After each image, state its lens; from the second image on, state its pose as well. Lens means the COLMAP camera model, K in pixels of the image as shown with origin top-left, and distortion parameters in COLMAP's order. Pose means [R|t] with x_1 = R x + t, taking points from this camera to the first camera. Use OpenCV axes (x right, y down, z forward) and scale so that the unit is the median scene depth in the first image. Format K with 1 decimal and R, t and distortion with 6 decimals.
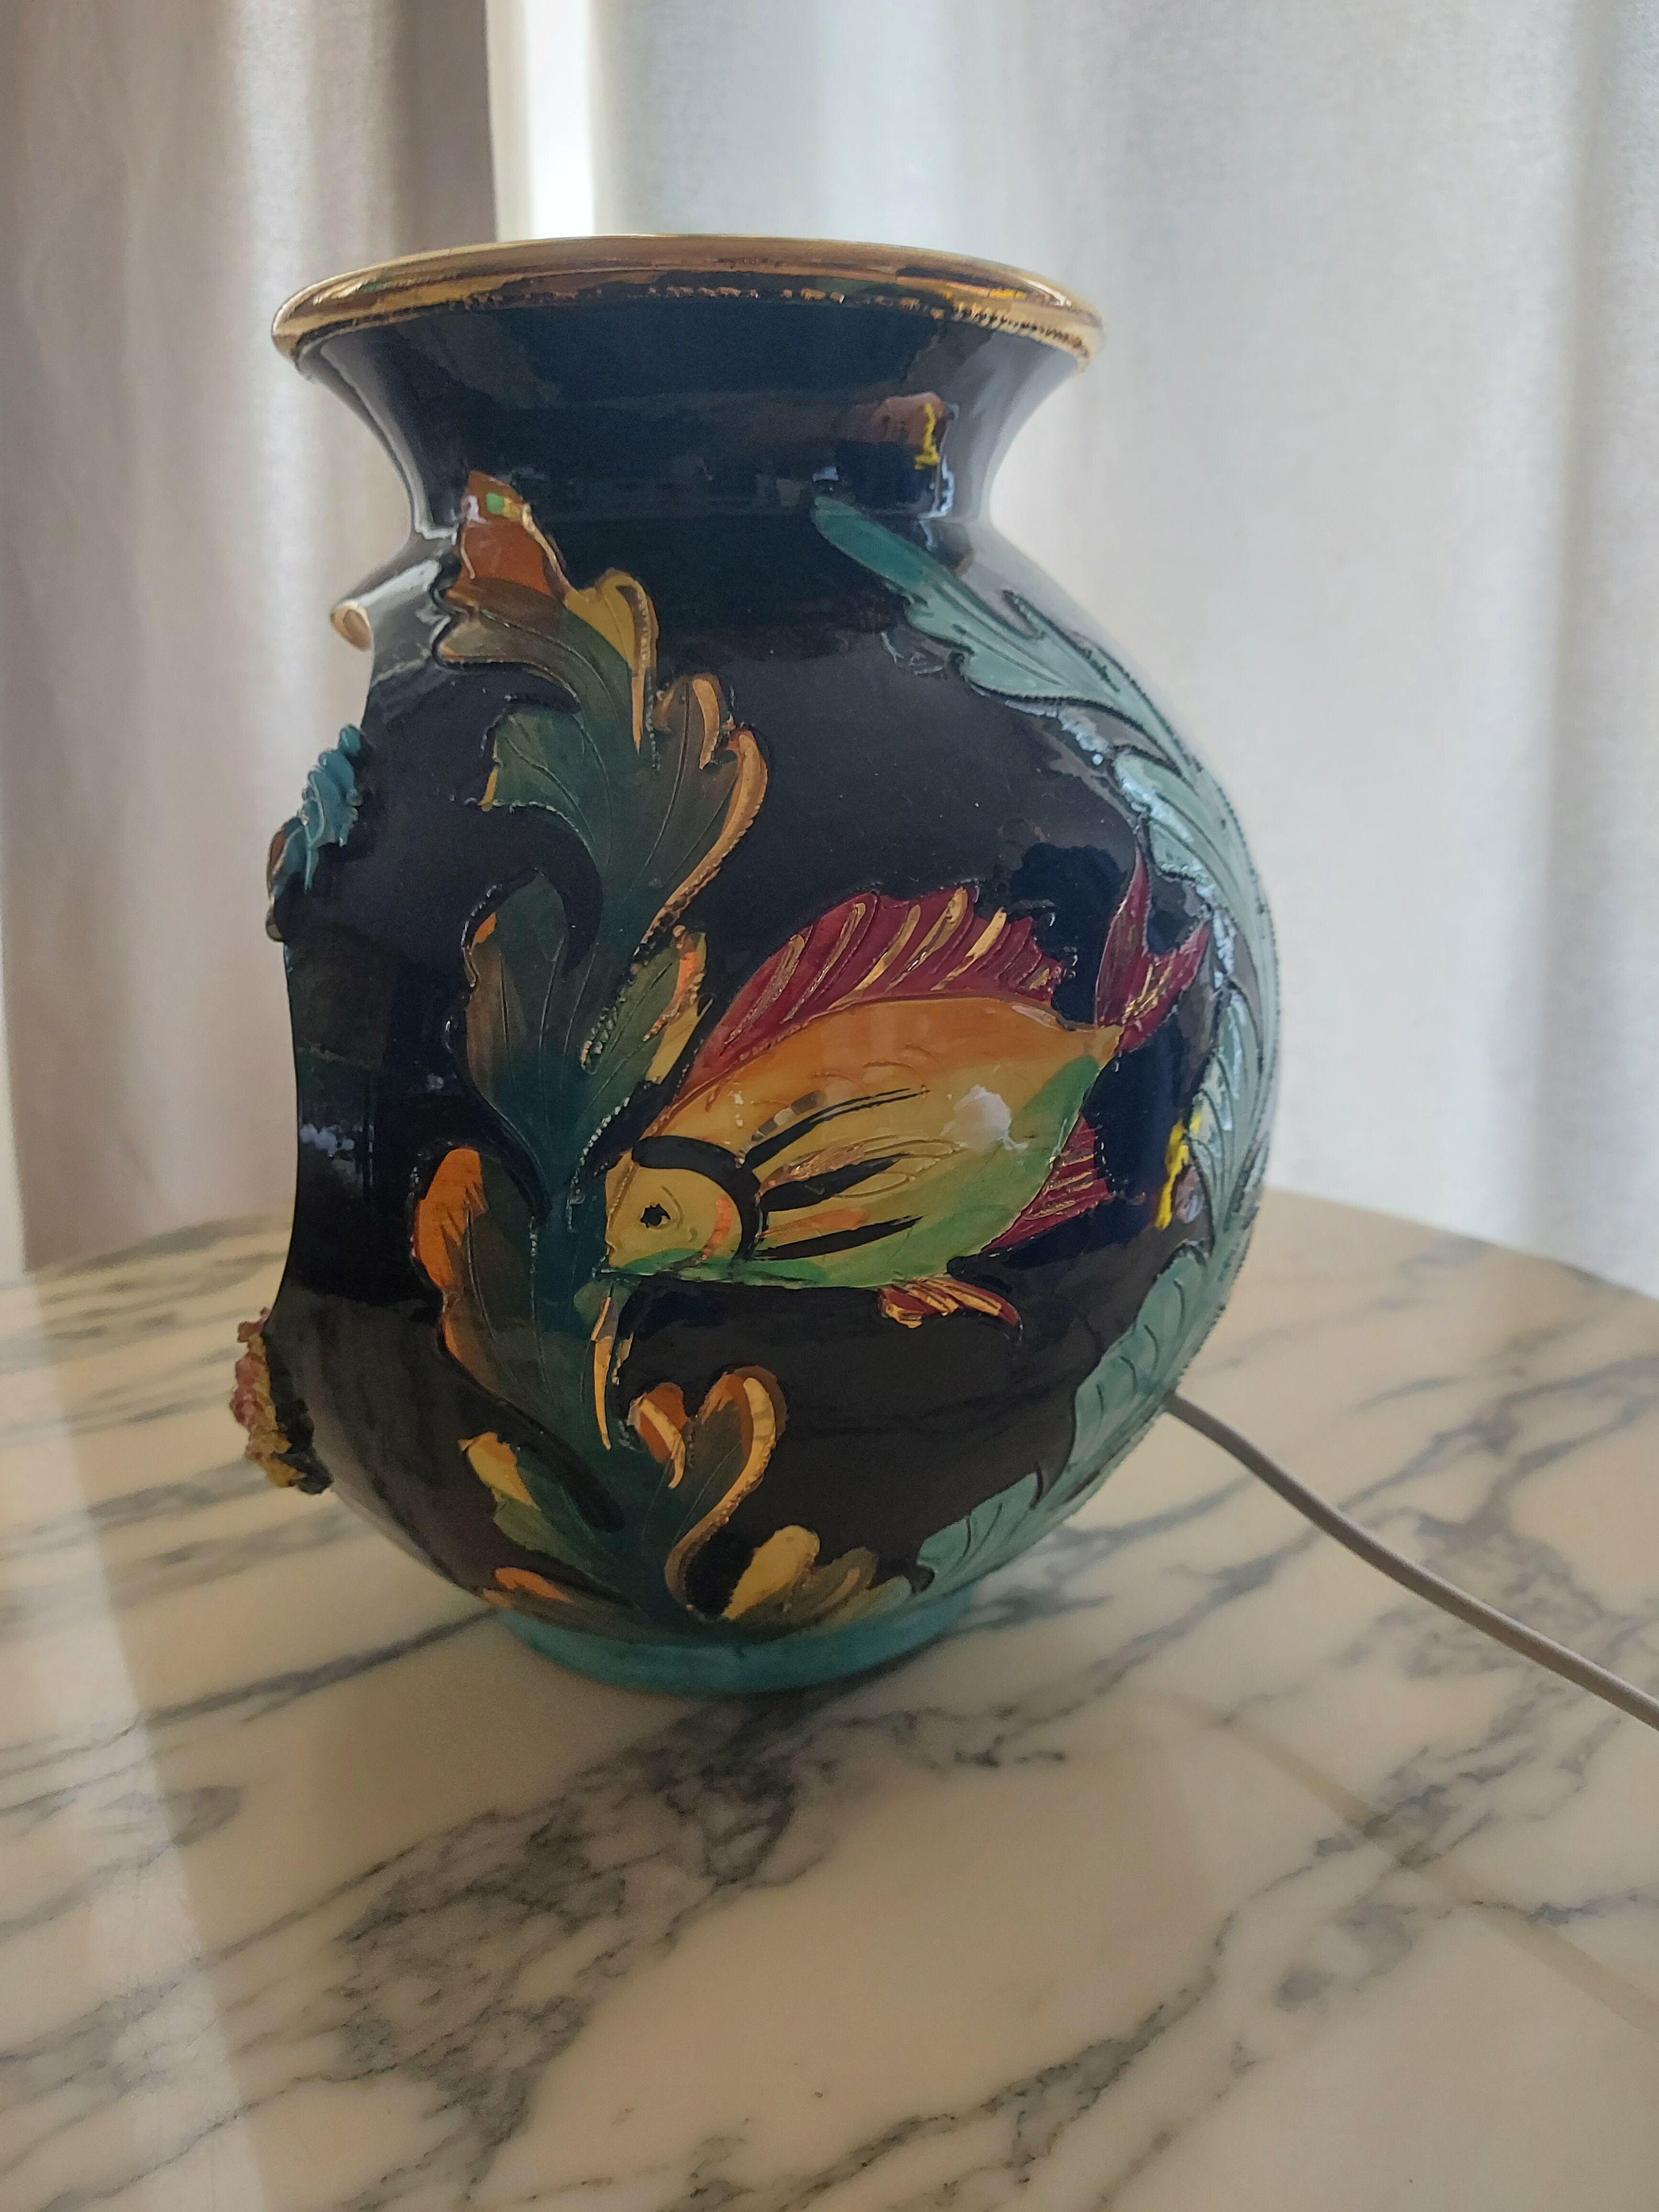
lens RADIAL K [[1624.7, 0, 841.1], [0, 1624.7, 1126.5], [0, 0, 1]] dist [0.019927, -0.052842]
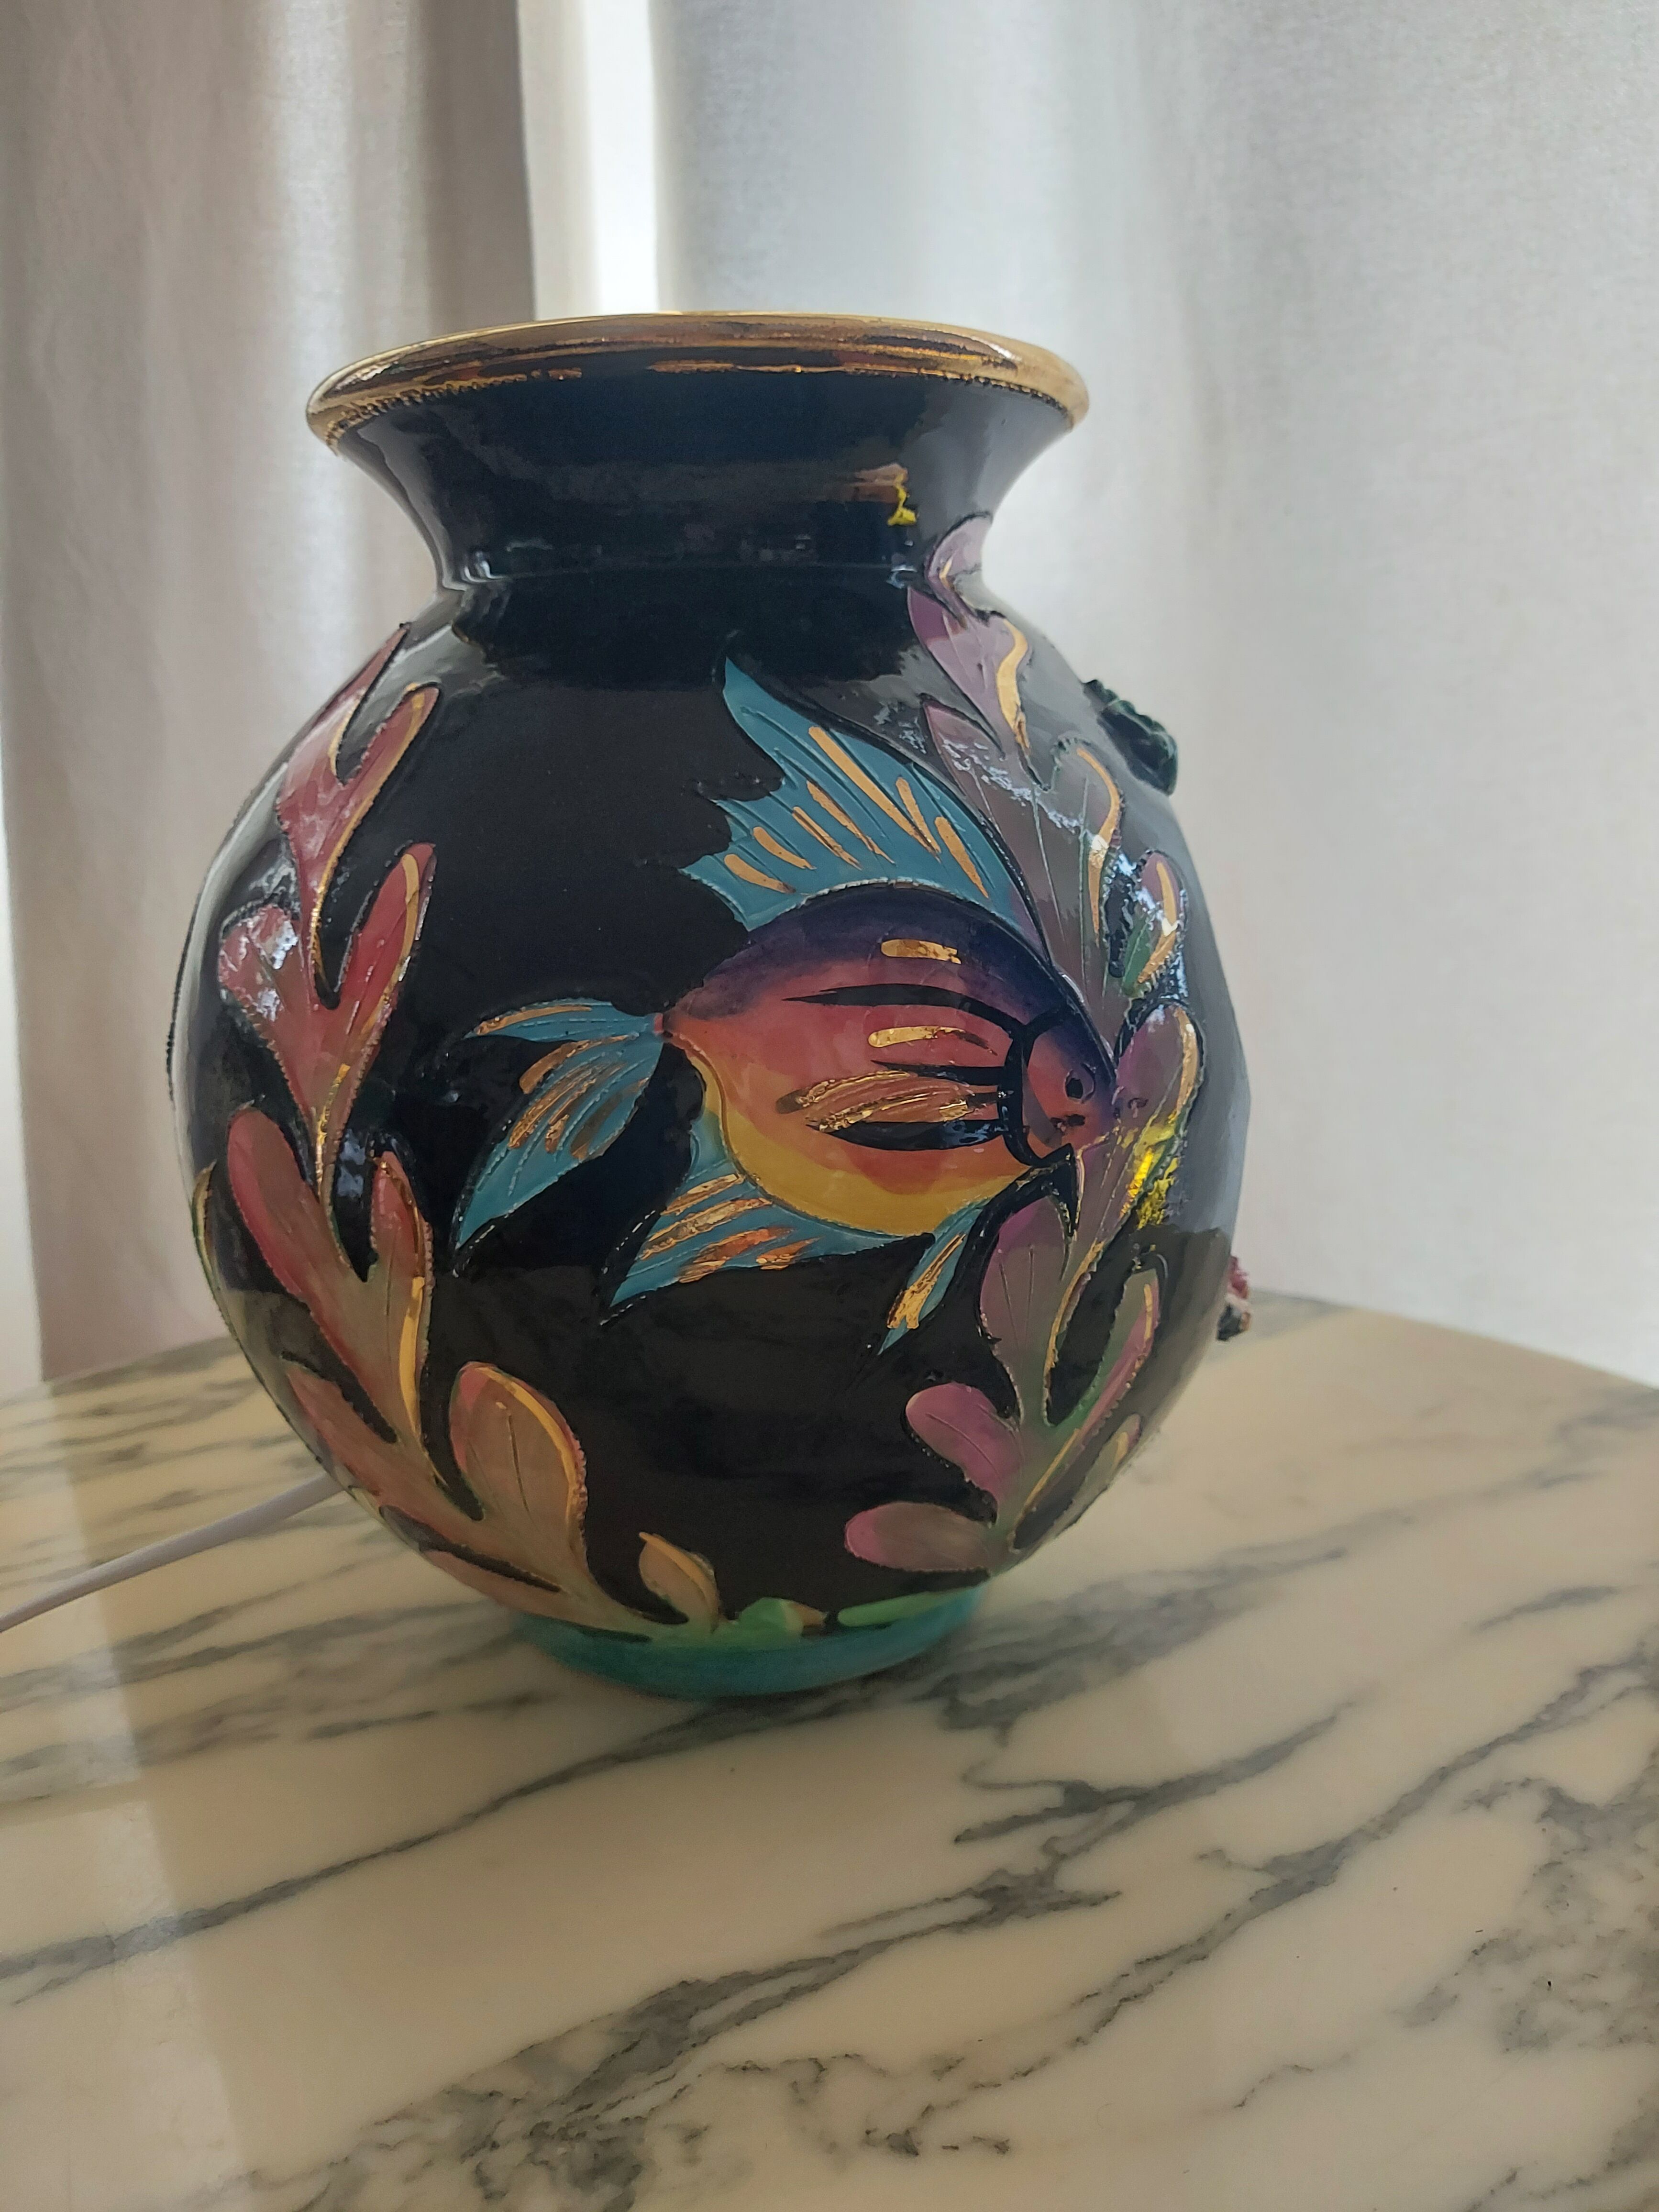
lens RADIAL K [[1624.7, 0, 851.2], [0, 1624.7, 1111.5], [0, 0, 1]] dist [0.019927, -0.052842]
pose [[0.992094, 0.005433, -0.125378, 0.167001], [-0.011995, 0.998594, -0.051642, -0.049946], [0.124921, 0.052737, 0.990764, 0.247975]]
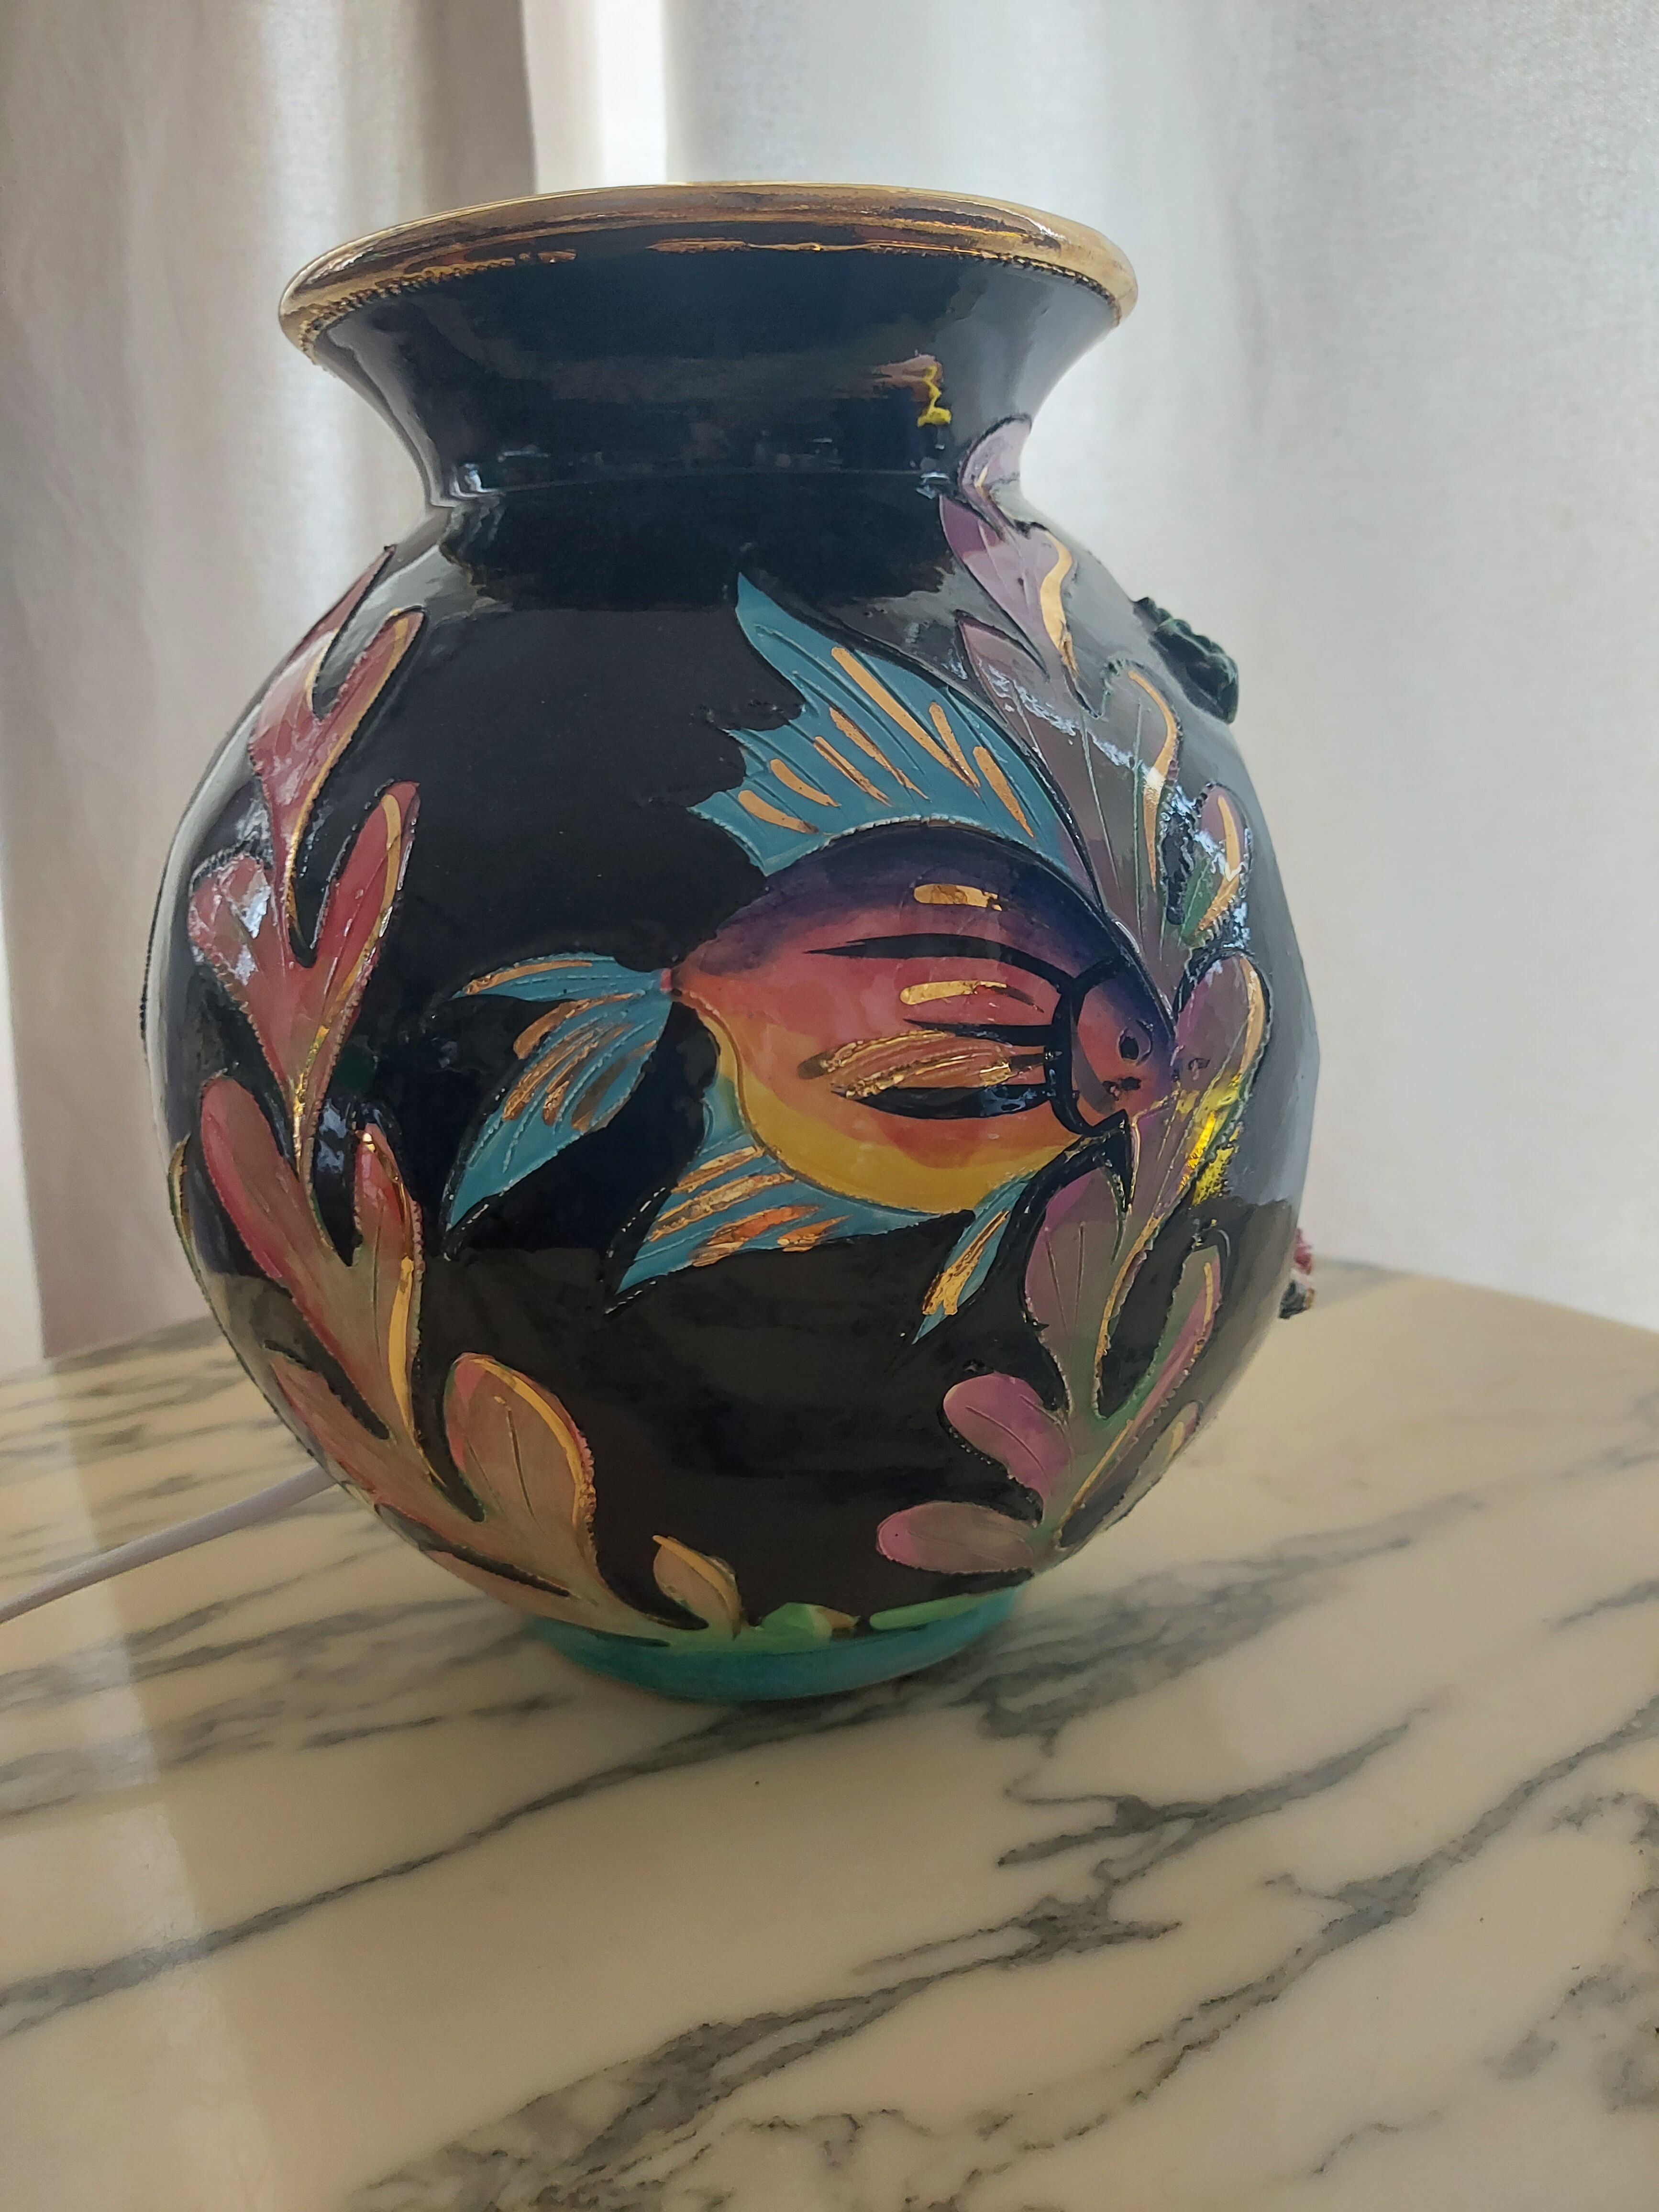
lens RADIAL K [[1624.7, 0, 850.4], [0, 1624.7, 1109.9], [0, 0, 1]] dist [0.019927, -0.052842]
pose [[0.989875, 0.001716, -0.141930, 0.154139], [-0.005557, 0.999629, -0.026674, -0.057511], [0.141832, 0.027192, 0.989517, 0.334215]]
